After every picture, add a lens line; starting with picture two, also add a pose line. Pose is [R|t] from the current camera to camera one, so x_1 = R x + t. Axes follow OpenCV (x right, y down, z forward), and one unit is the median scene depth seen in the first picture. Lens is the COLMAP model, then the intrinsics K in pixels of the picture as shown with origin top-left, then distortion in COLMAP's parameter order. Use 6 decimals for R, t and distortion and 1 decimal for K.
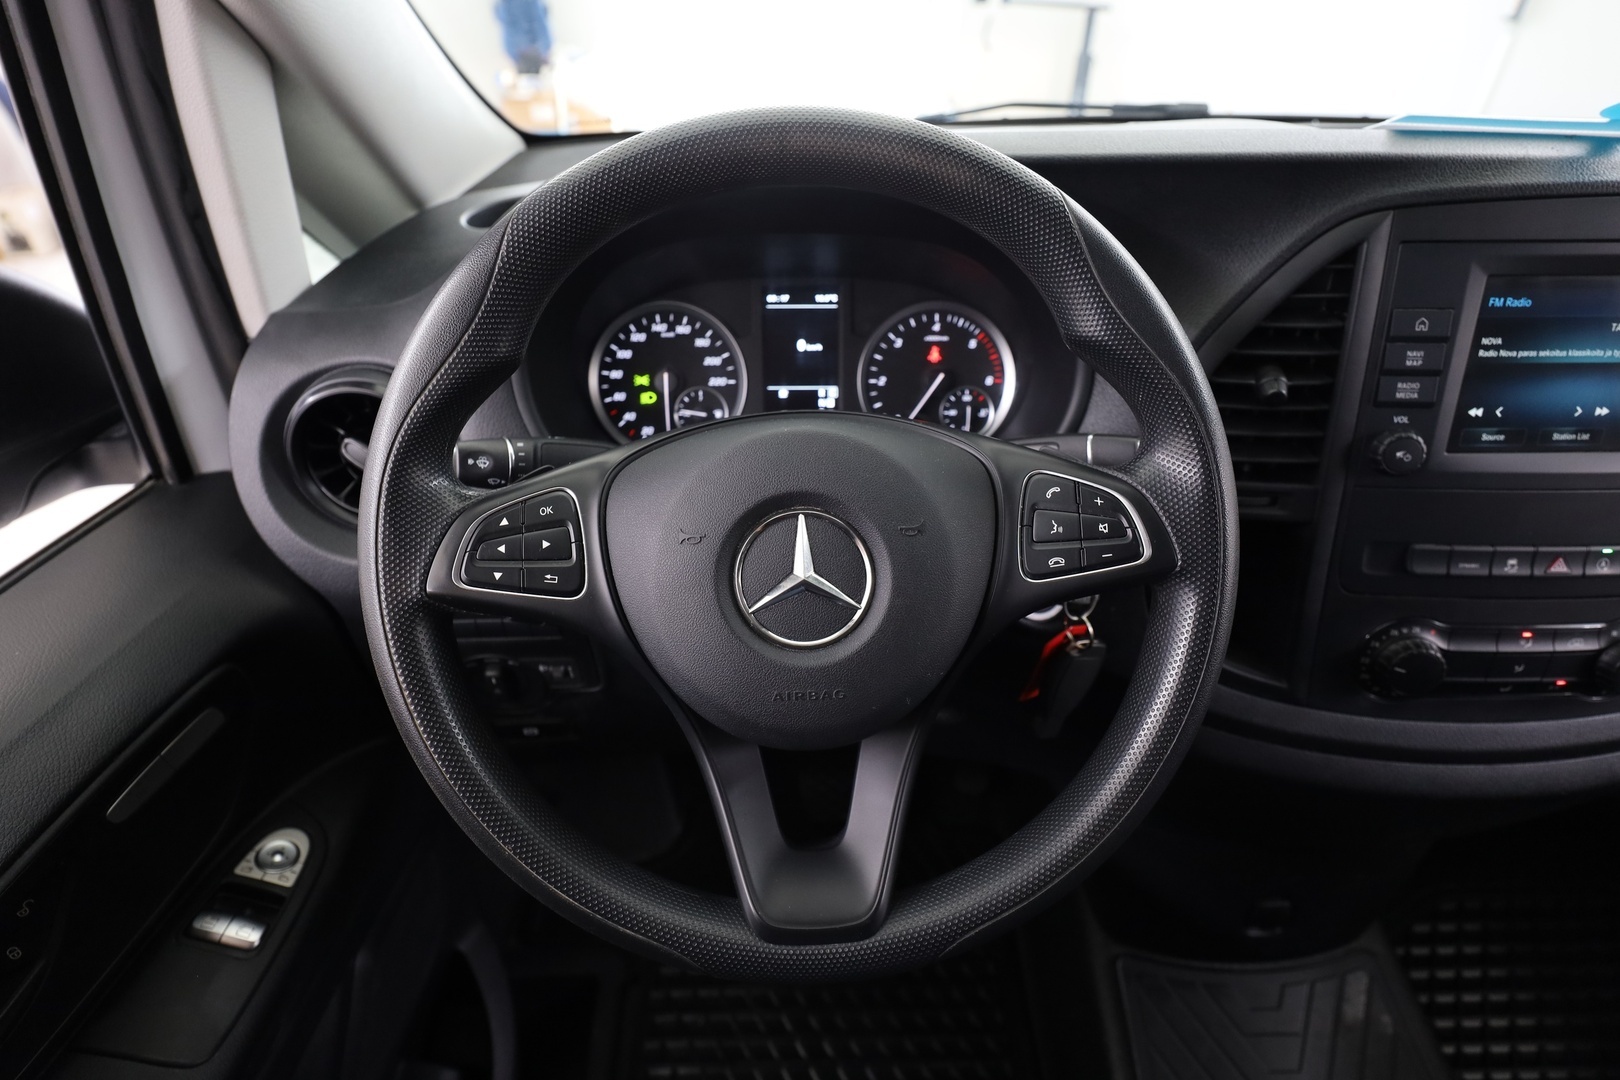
lens RADIAL K [[854.6, 0, 808.5], [0, 854.6, 534.5], [0, 0, 1]] dist [0.005503, -0.002000]
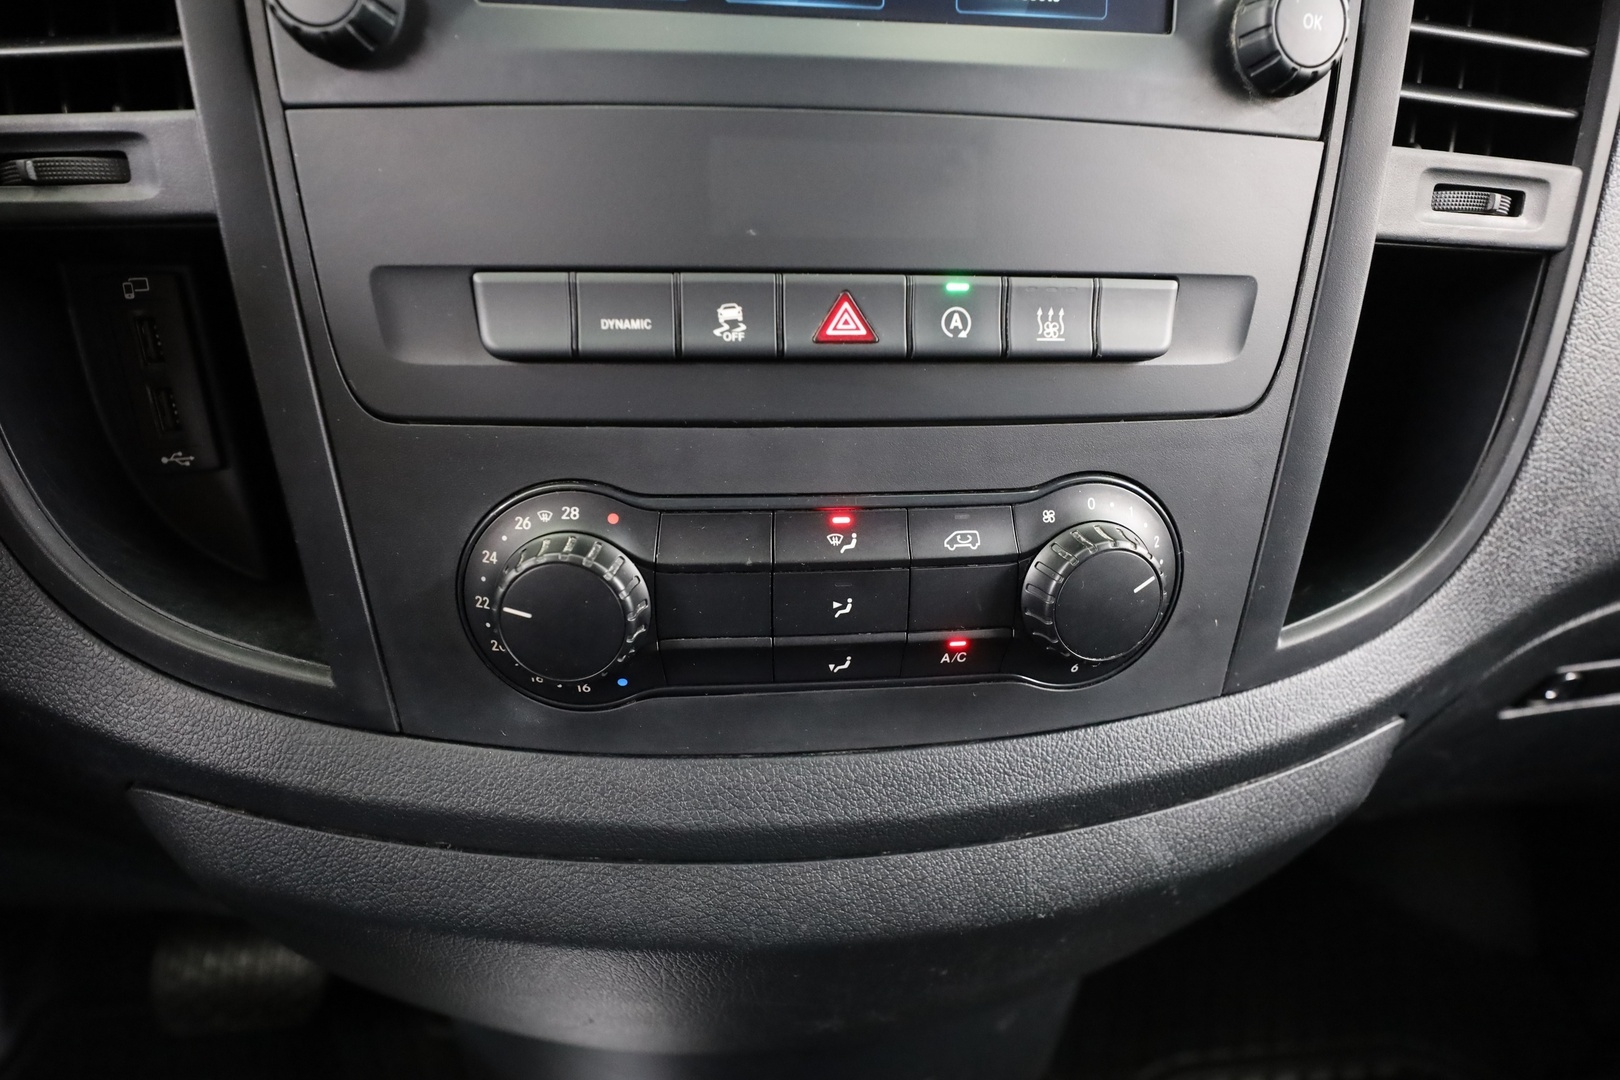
lens RADIAL K [[854.6, 0, 810.3], [0, 854.6, 539.2], [0, 0, 1]] dist [0.005503, -0.002000]
pose [[0.994514, -0.016907, 0.103227, 0.814502], [0.033311, 0.986664, -0.159323, 0.199826], [-0.099156, 0.161888, 0.981815, 0.623564]]
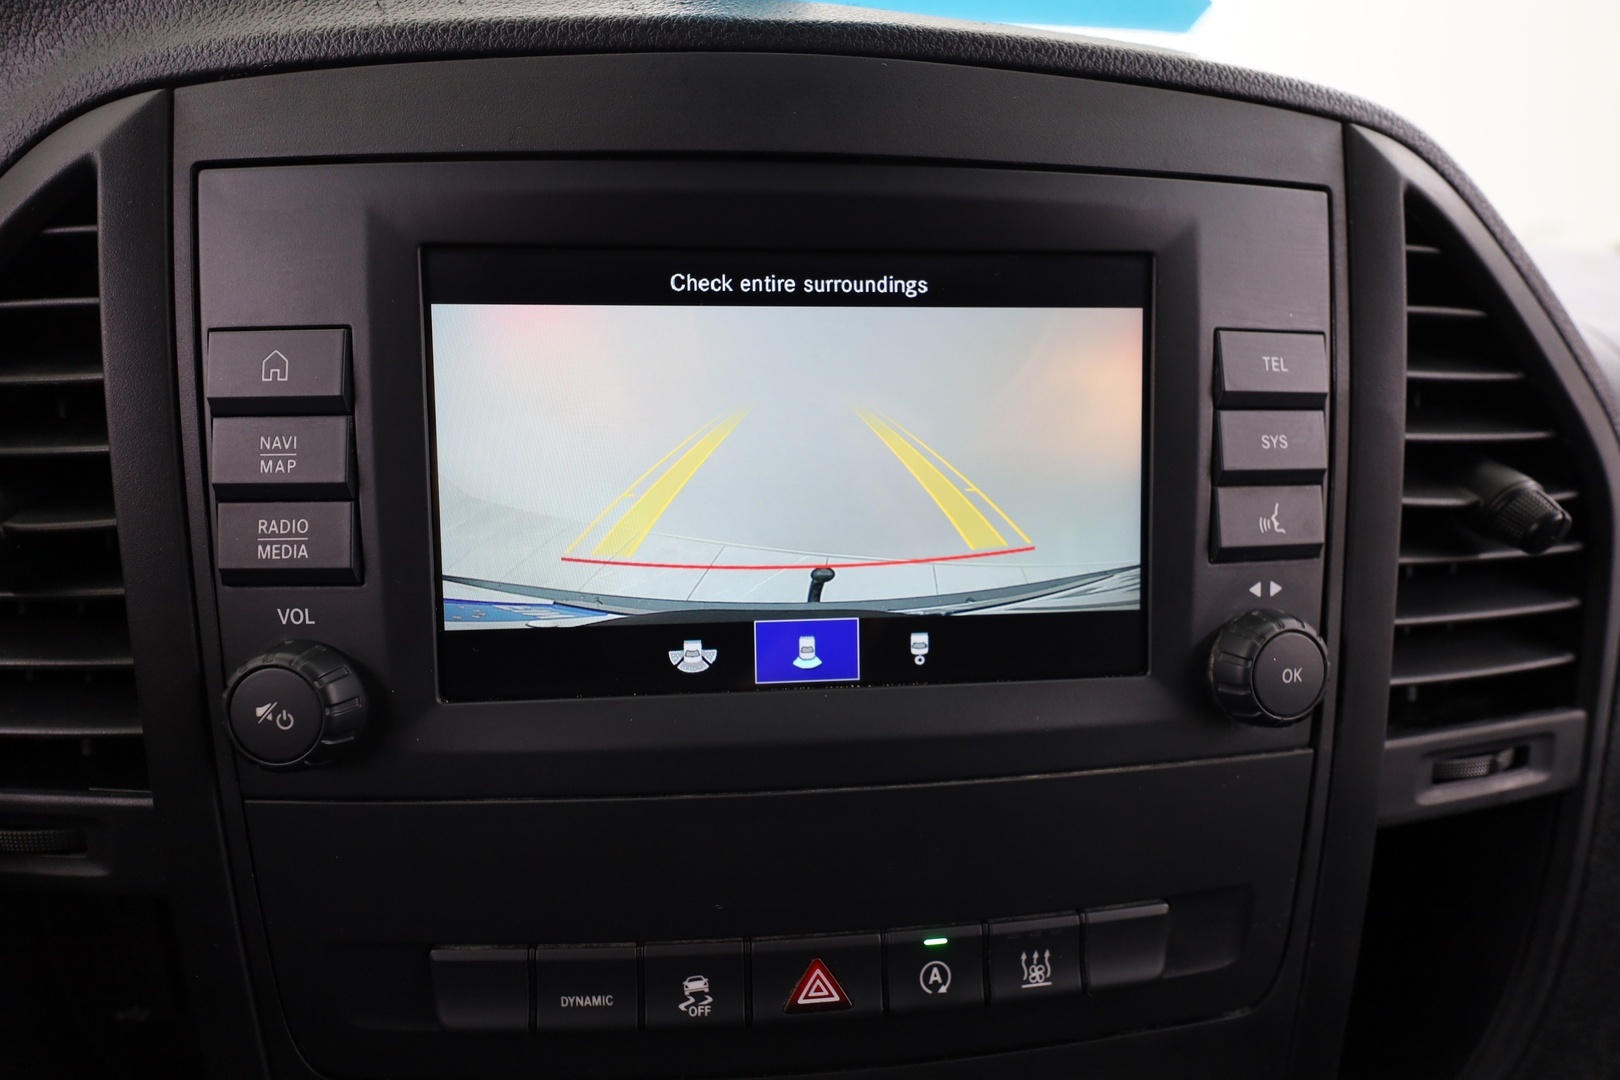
lens RADIAL K [[854.6, 0, 809.4], [0, 854.6, 538.9], [0, 0, 1]] dist [0.005503, -0.002000]
pose [[0.996163, -0.017395, 0.085776, 0.841070], [0.039555, 0.963728, -0.263940, -0.055585], [-0.078073, 0.266320, 0.960718, 0.580225]]
